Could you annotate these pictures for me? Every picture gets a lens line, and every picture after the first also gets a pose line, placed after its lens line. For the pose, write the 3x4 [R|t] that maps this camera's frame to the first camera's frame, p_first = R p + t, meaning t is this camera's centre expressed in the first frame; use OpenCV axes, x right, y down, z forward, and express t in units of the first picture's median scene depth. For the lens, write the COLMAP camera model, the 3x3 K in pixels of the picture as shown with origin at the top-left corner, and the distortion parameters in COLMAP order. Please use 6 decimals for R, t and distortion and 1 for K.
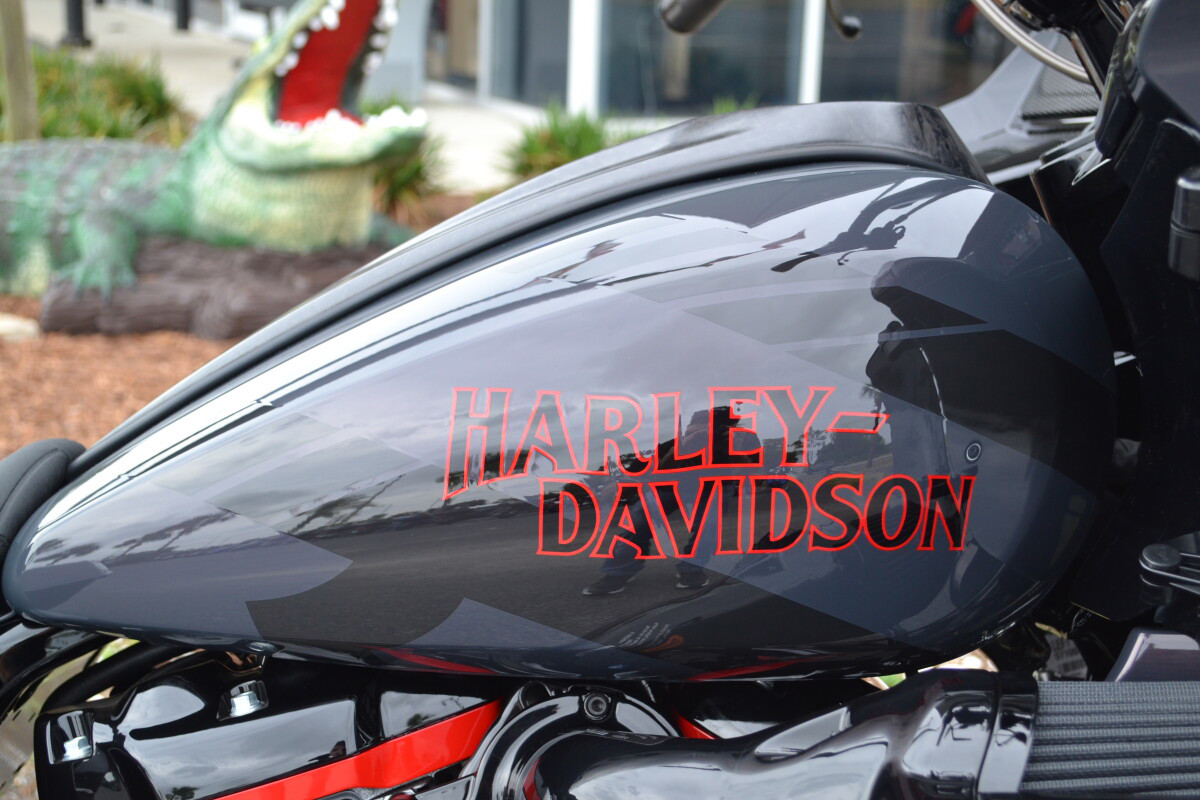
lens RADIAL K [[1773.3, 0, 598.9], [0, 1773.3, 431.3], [0, 0, 1]] dist [-0.006217, -0.085143]
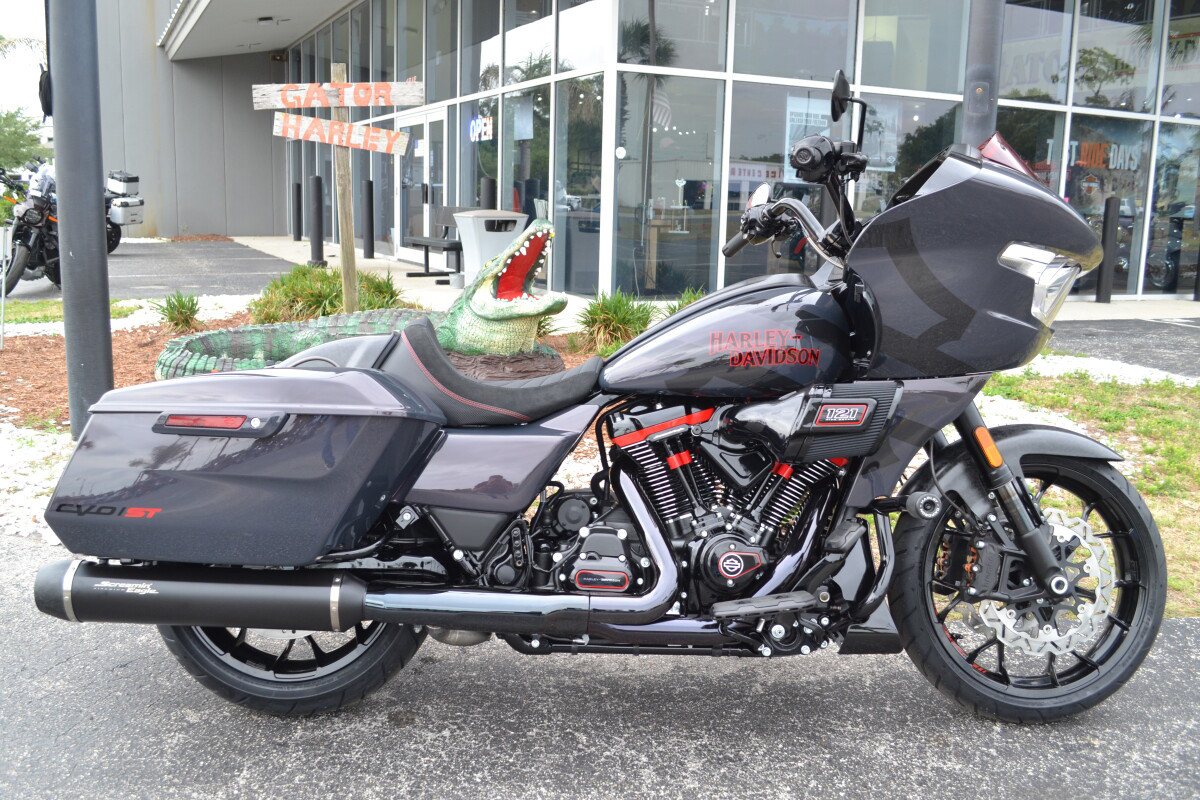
lens RADIAL K [[1100.6, 0, 594.0], [0, 1100.6, 402.9], [0, 0, 1]] dist [-0.073152, -0.000956]
pose [[0.999797, -0.012227, 0.015988, -0.086261], [0.013577, 0.996090, -0.087295, 0.081131], [-0.014858, 0.087495, 0.996054, -0.372991]]
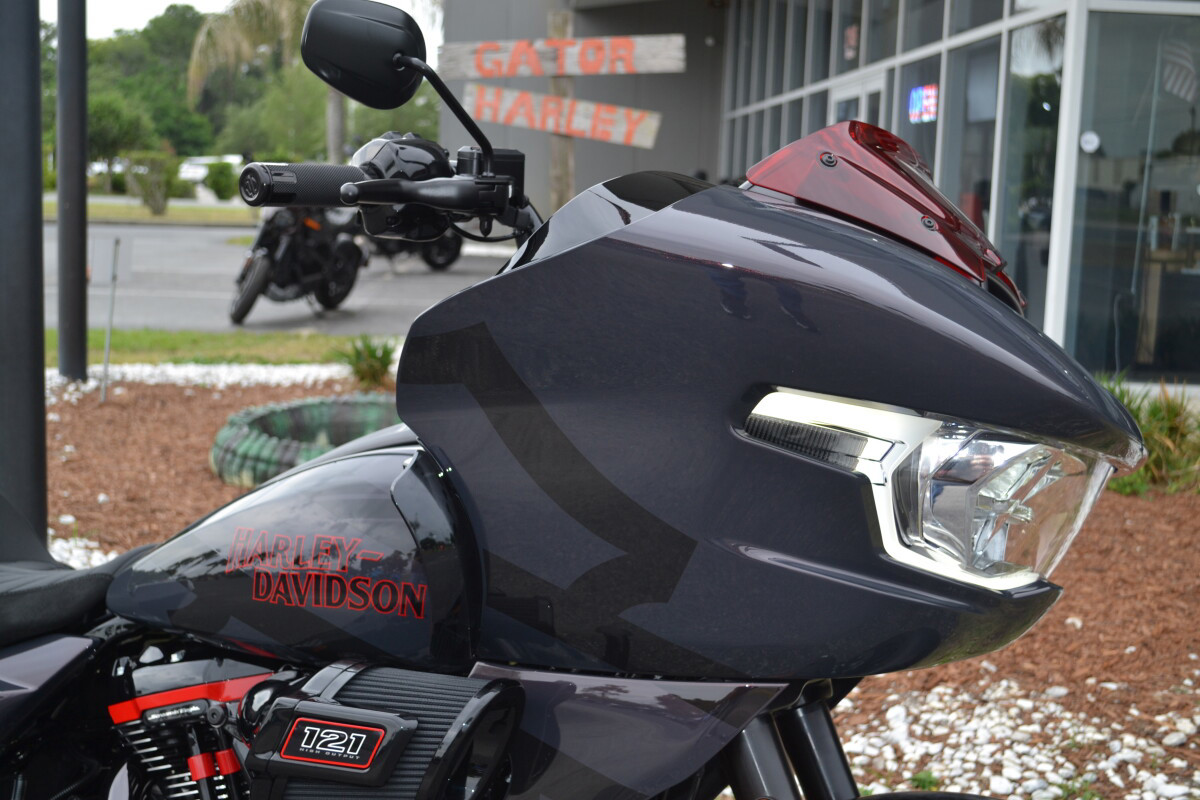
lens RADIAL K [[1574.5, 0, 603.5], [0, 1574.5, 399.8], [0, 0, 1]] dist [-0.045693, -0.023608]
pose [[0.924566, 0.052216, -0.377426, 0.227658], [-0.106548, 0.986479, -0.124528, 0.003303], [0.365820, 0.155348, 0.917629, -0.155562]]
